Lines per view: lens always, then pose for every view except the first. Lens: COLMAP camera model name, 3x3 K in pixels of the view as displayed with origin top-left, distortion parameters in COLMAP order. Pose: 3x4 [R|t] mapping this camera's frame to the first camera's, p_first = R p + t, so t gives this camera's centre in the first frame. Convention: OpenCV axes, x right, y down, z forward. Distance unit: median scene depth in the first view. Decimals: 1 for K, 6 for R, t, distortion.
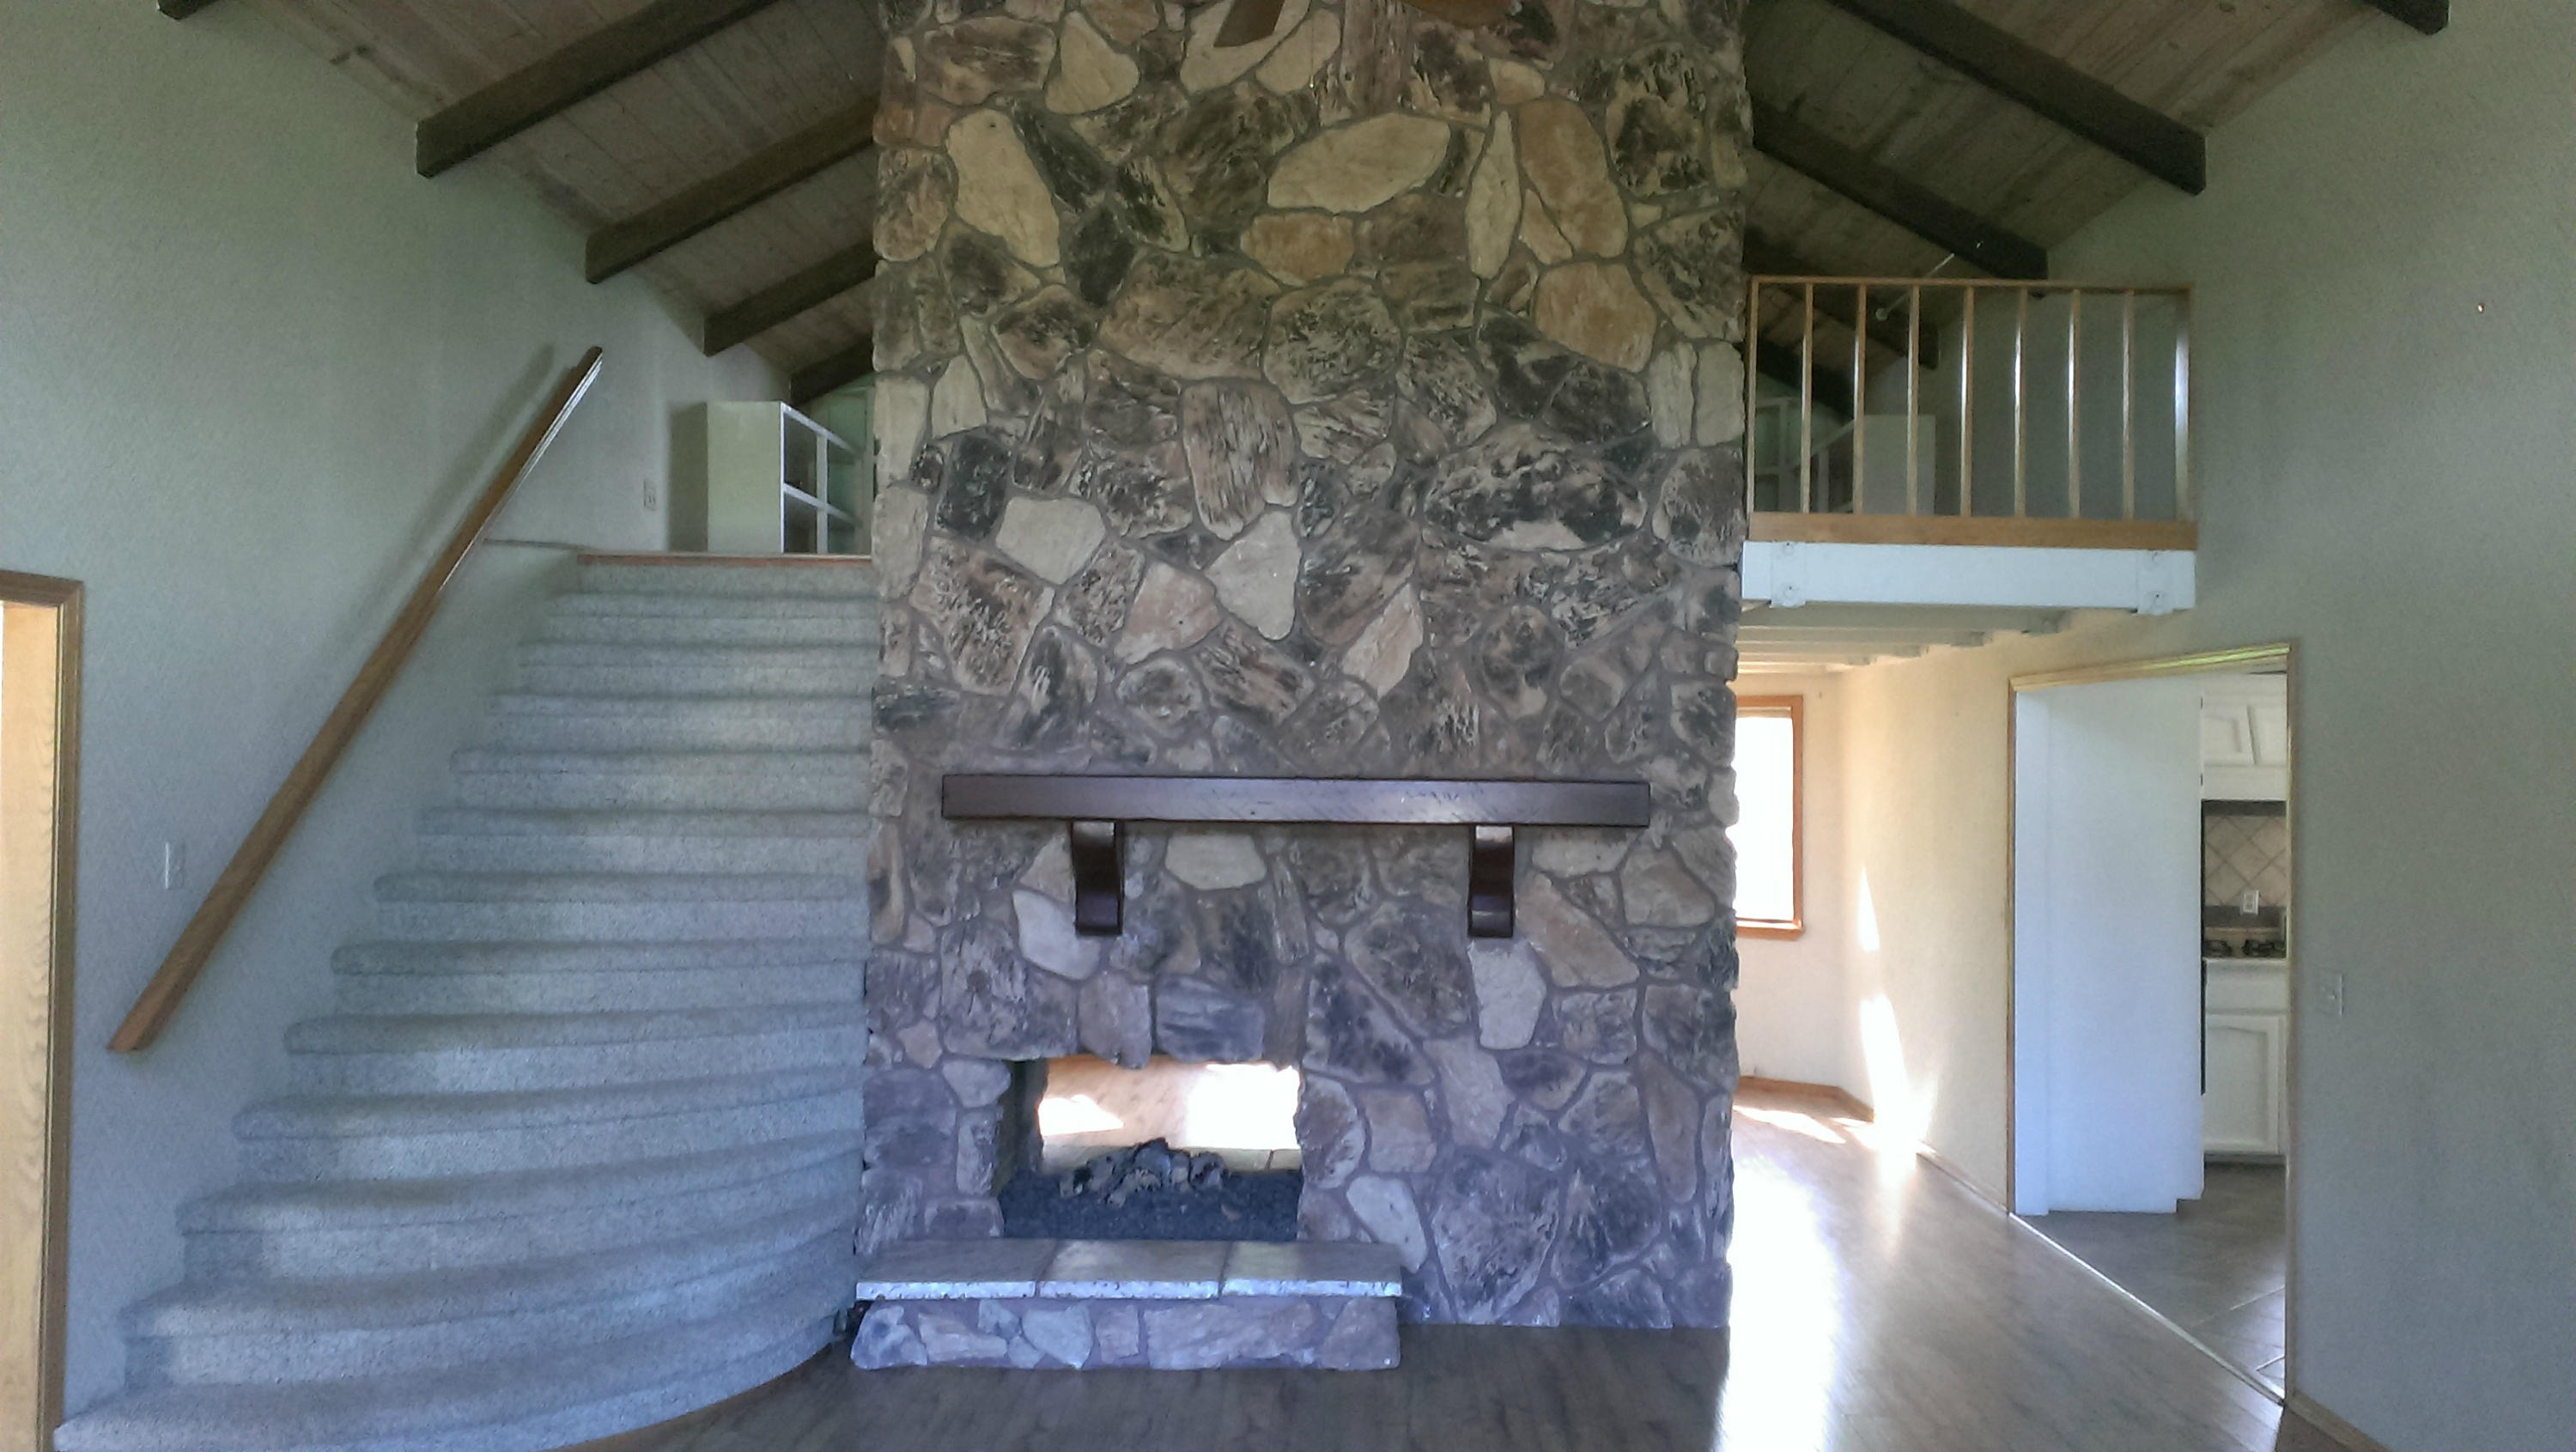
lens RADIAL K [[2061.2, 0, 1318.3], [0, 2061.2, 719.5], [0, 0, 1]] dist [0.147042, -0.194457]
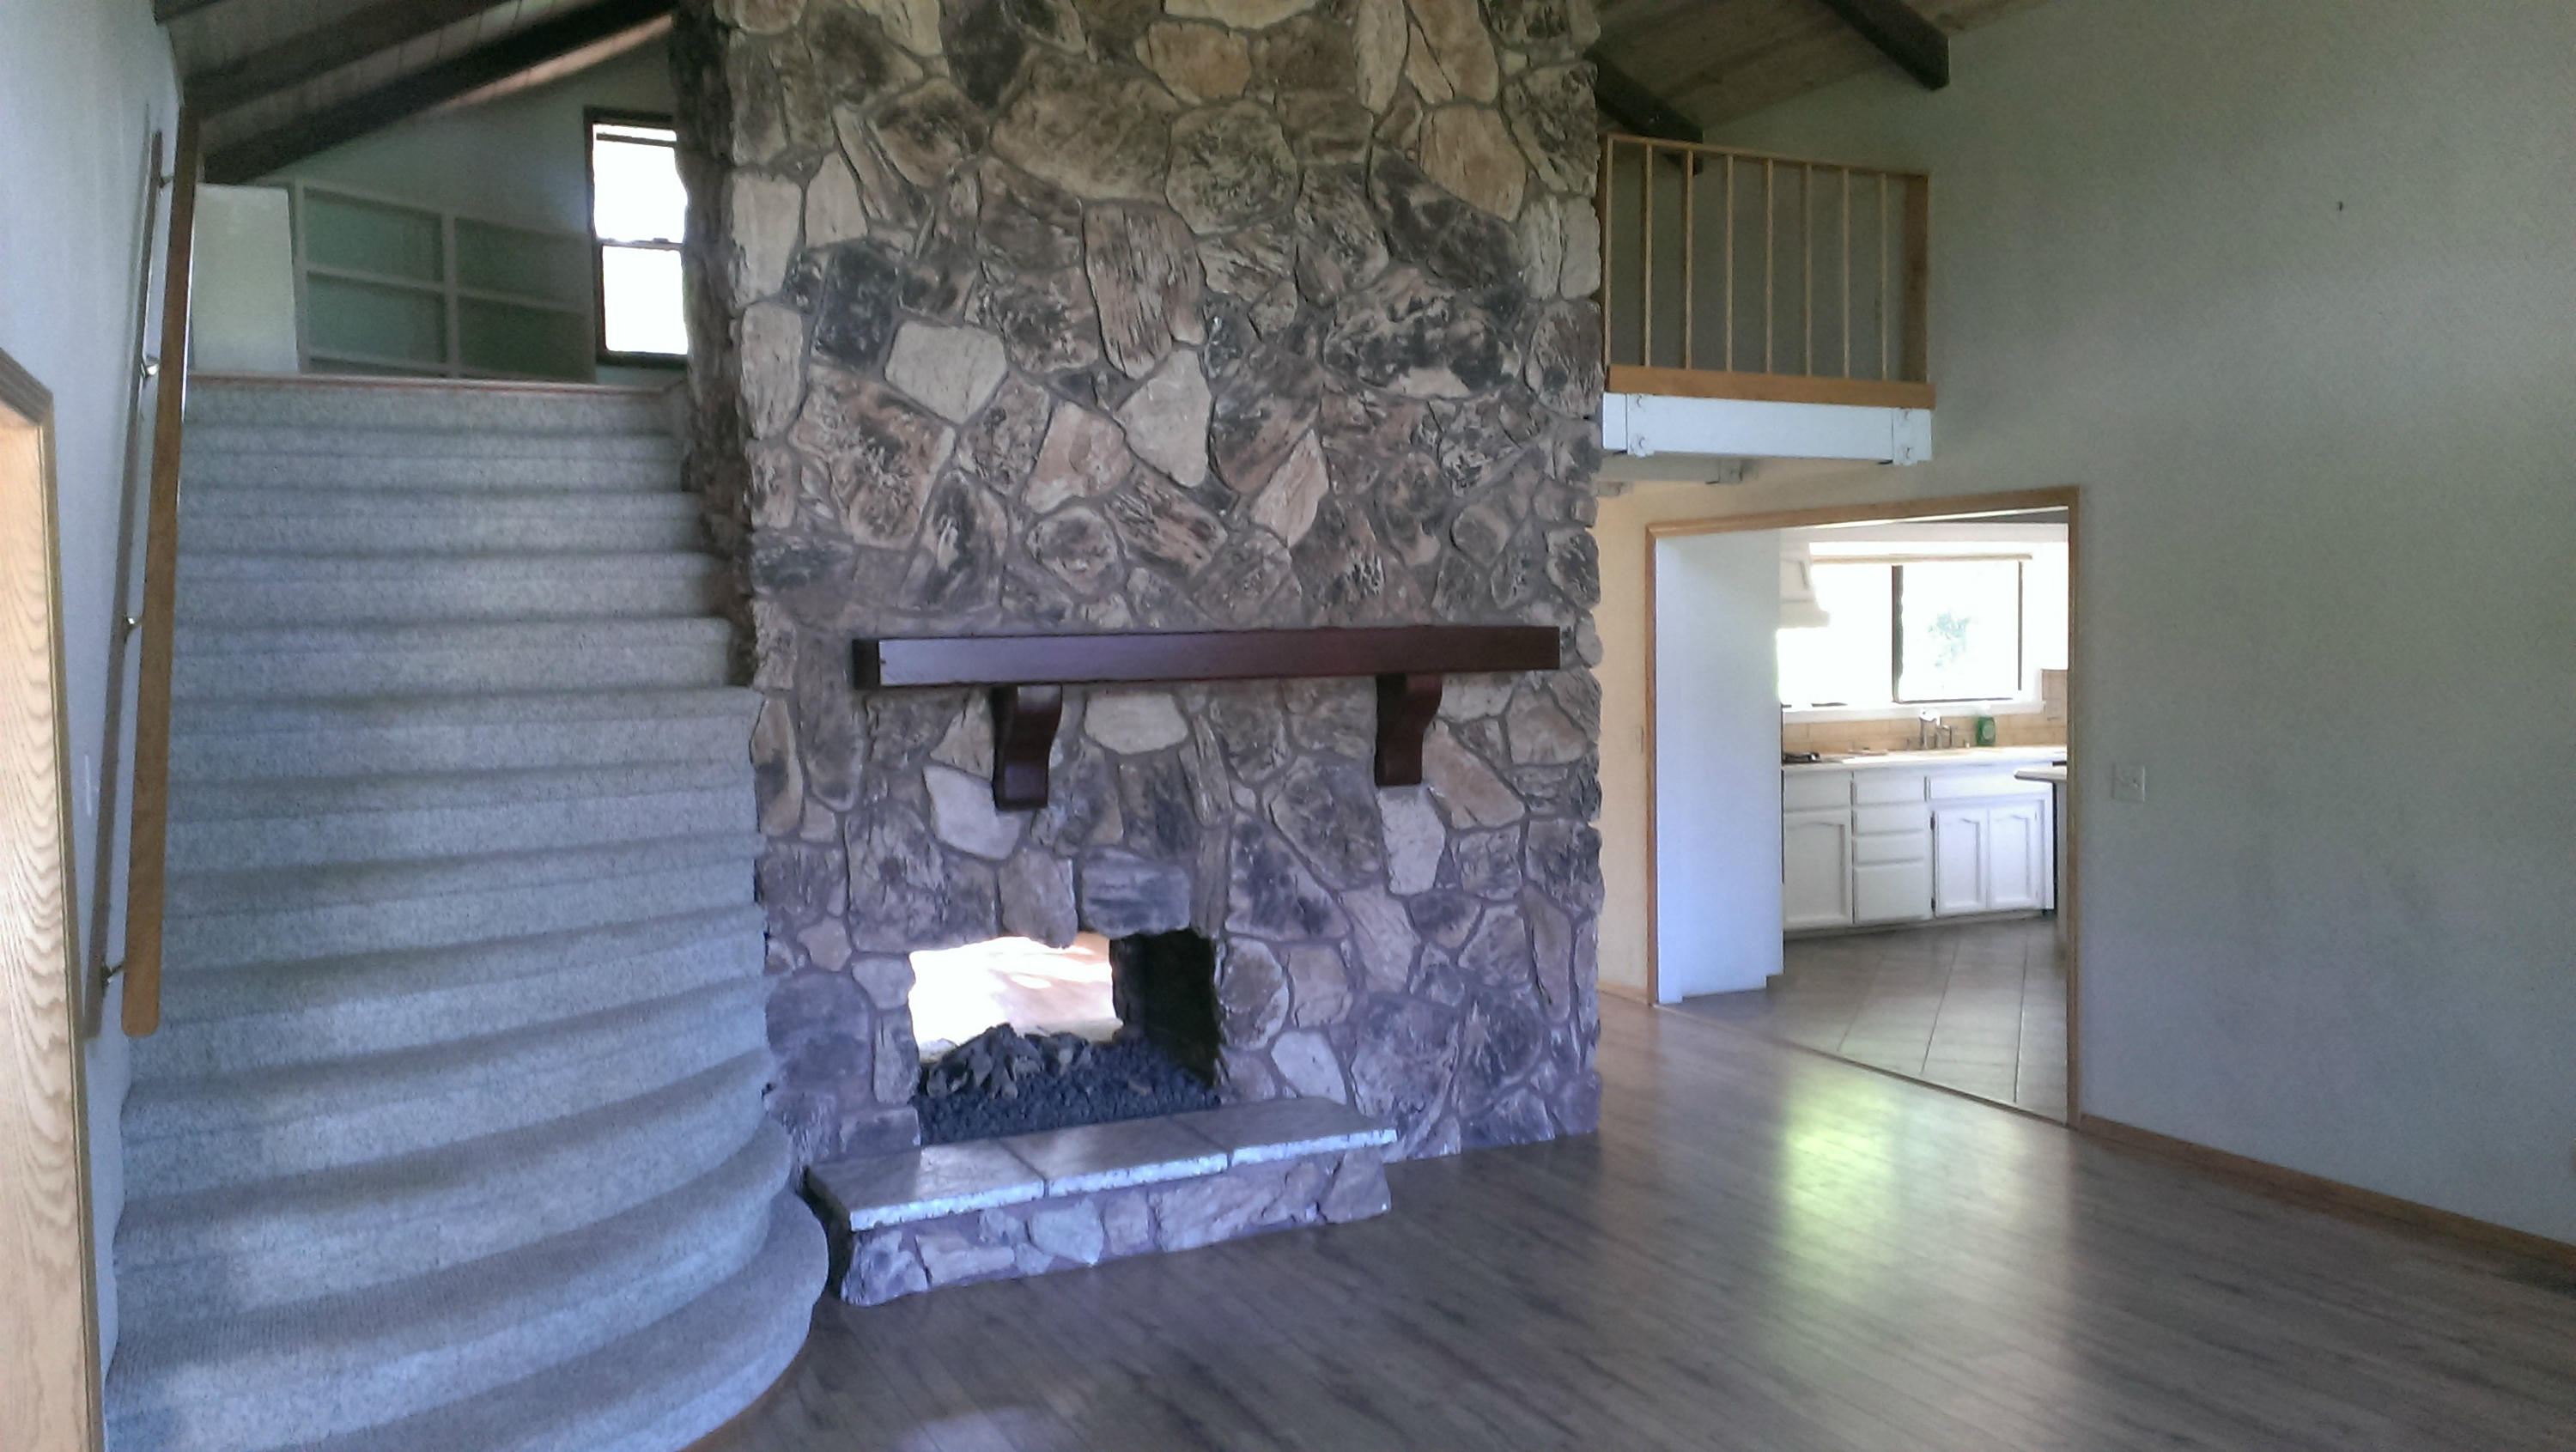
lens RADIAL K [[2061.2, 0, 1318.3], [0, 2061.2, 719.5], [0, 0, 1]] dist [0.147042, -0.194457]
pose [[0.893621, -0.047715, 0.446279, -0.395535], [0.016190, 0.997113, 0.074190, -0.001794], [-0.448530, -0.059073, 0.891813, 0.122745]]
